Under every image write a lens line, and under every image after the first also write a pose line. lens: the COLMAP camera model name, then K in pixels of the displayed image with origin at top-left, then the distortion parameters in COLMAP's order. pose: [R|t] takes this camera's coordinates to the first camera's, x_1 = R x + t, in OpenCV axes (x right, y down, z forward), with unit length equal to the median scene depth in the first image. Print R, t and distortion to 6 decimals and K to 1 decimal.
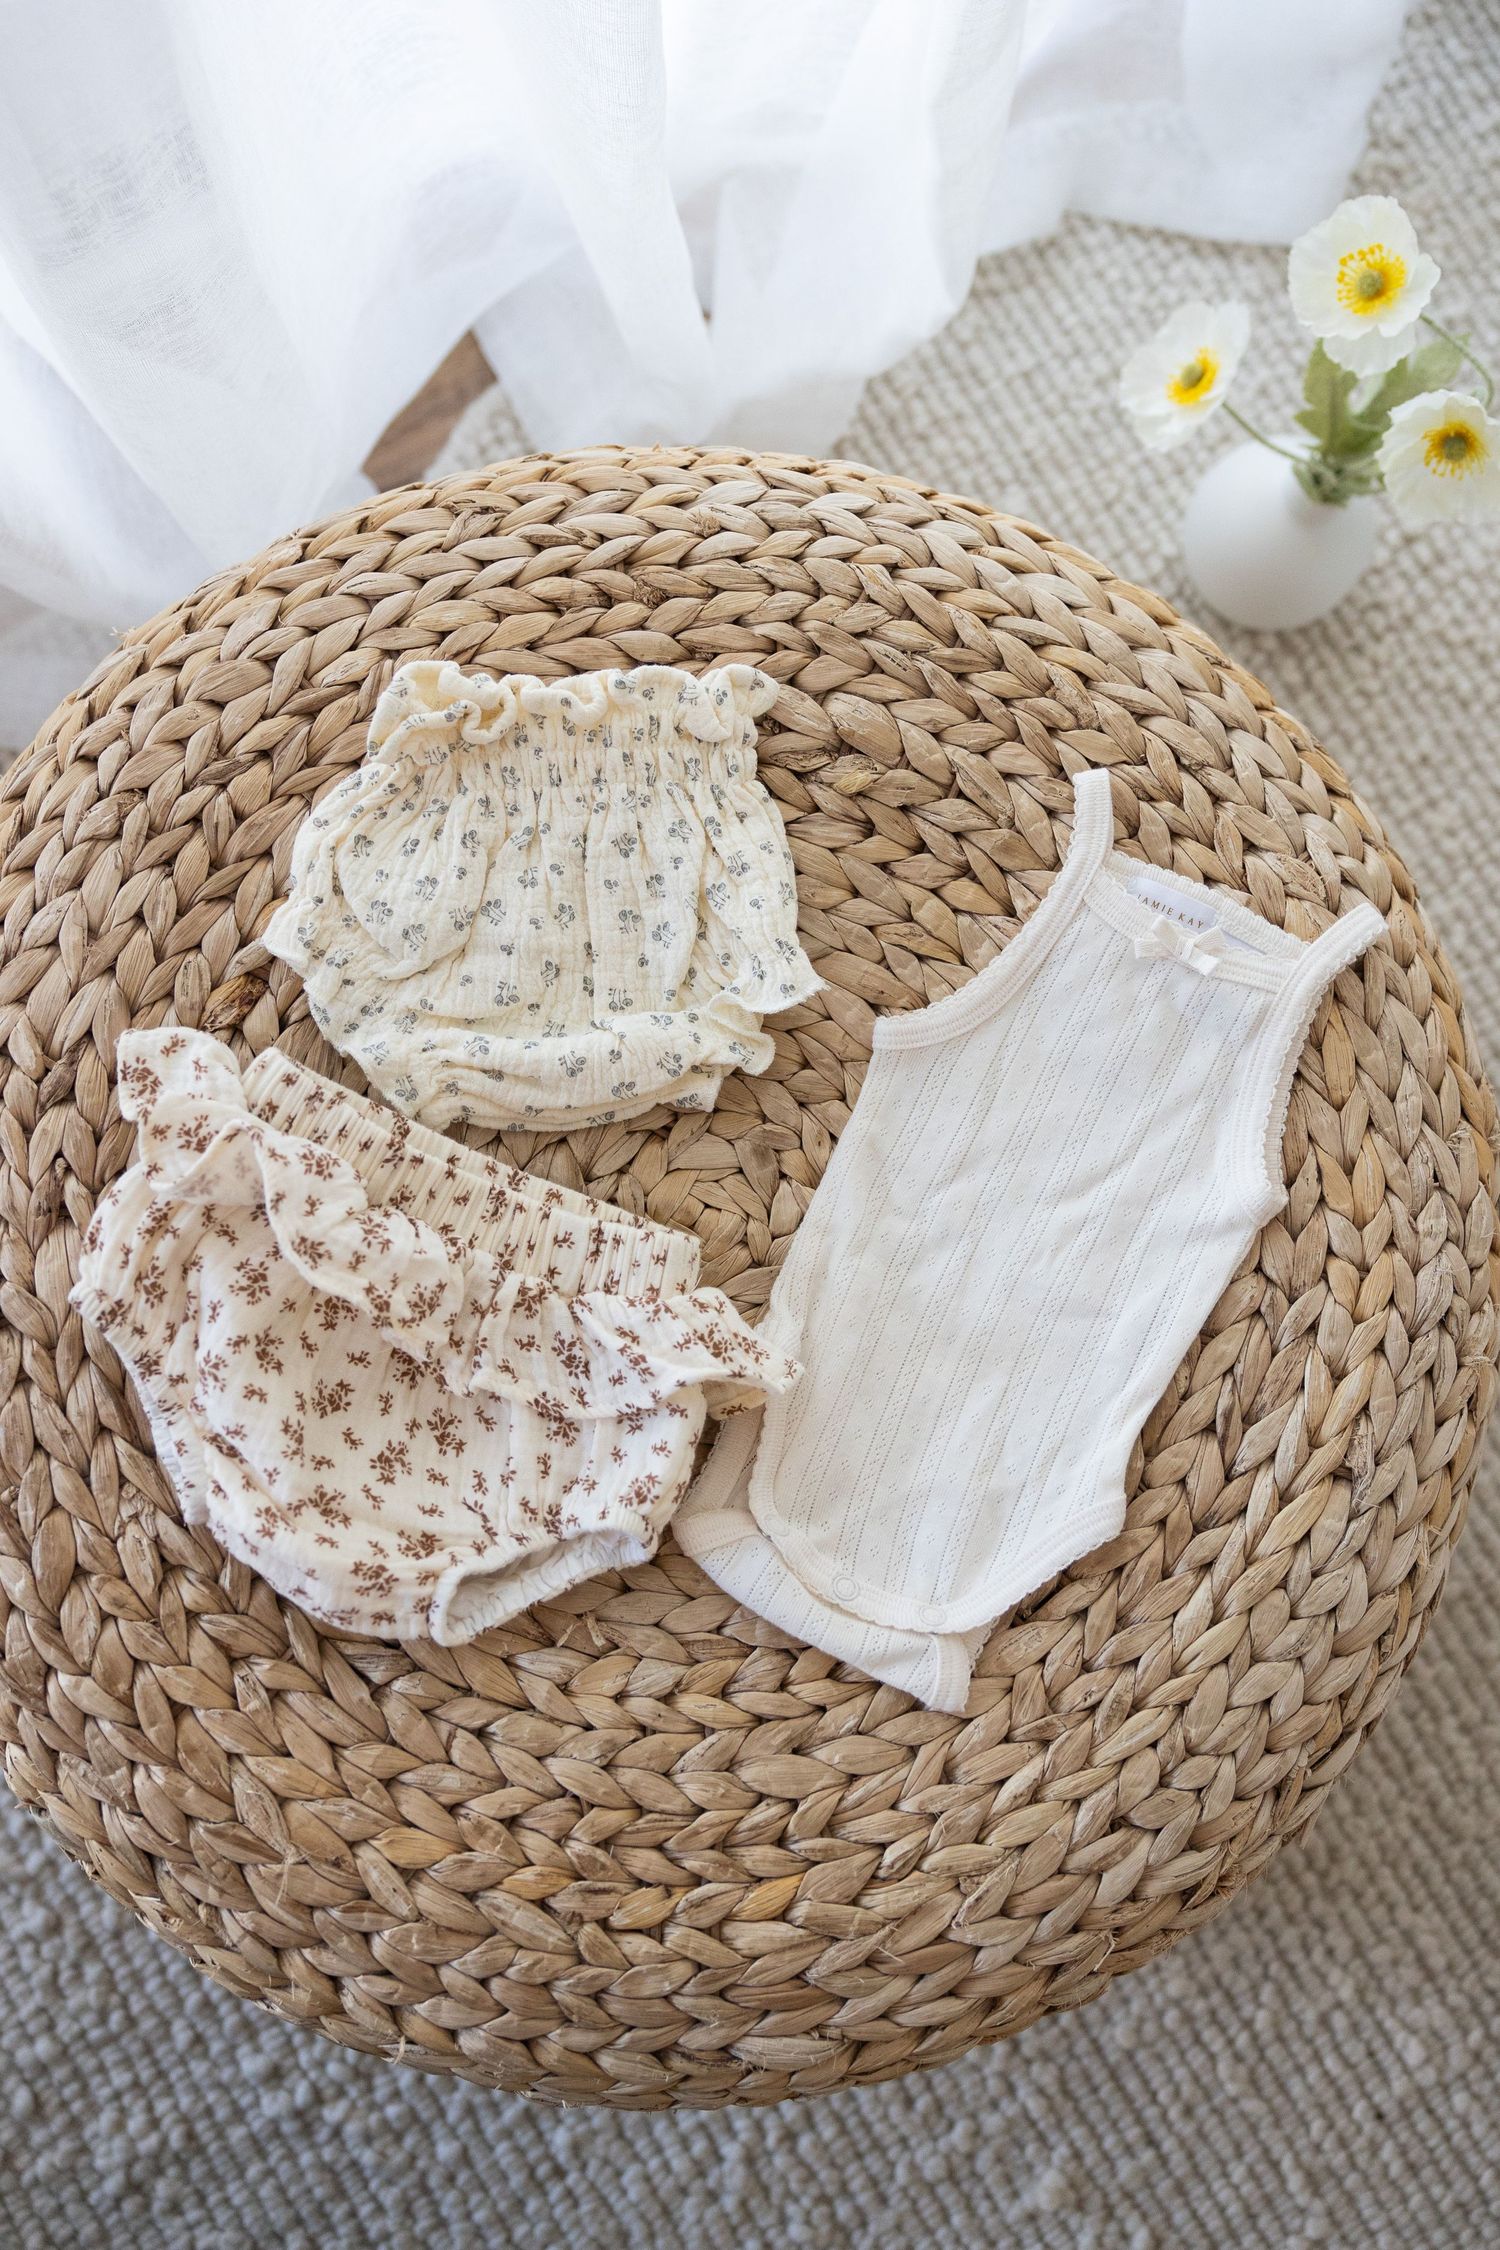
lens RADIAL K [[1925.4, 0, 779.3], [0, 1925.4, 1114.3], [0, 0, 1]] dist [-0.004298, 0.006172]
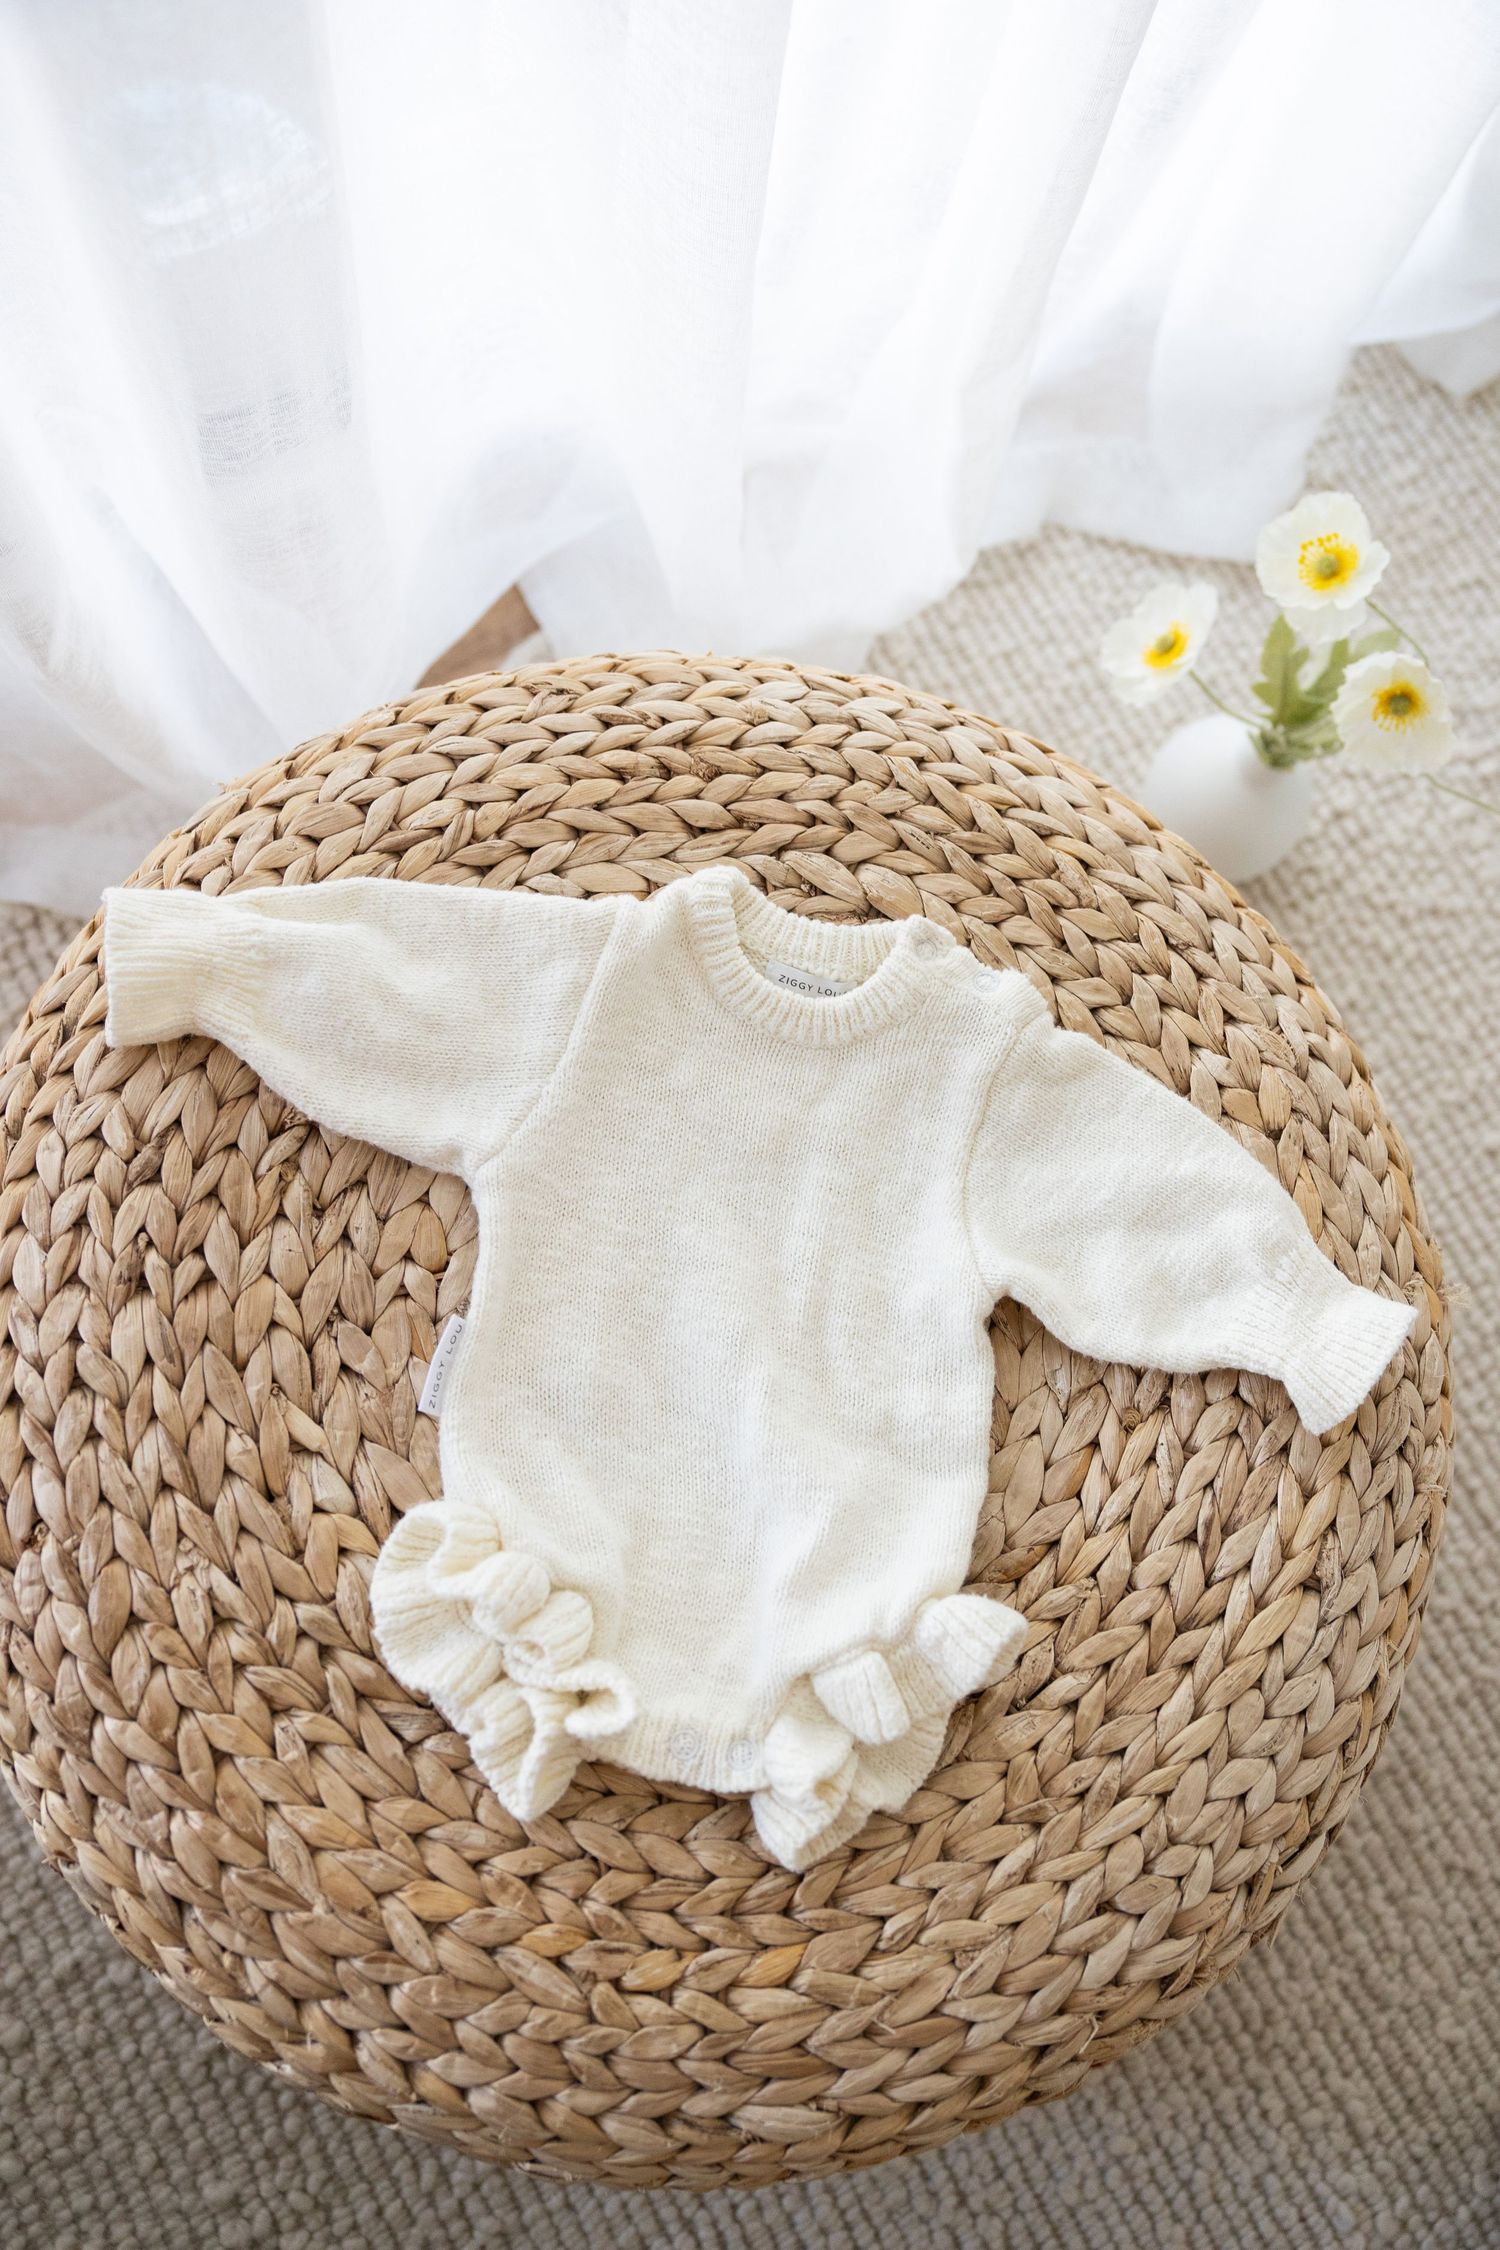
lens RADIAL K [[1817.8, 0, 766.1], [0, 1817.8, 1186.3], [0, 0, 1]] dist [-0.009139, 0.009711]
pose [[0.998144, 0.046503, 0.039316, -0.064025], [-0.041432, 0.991765, -0.121187, 0.101149], [-0.044628, 0.119333, 0.991851, -0.025243]]
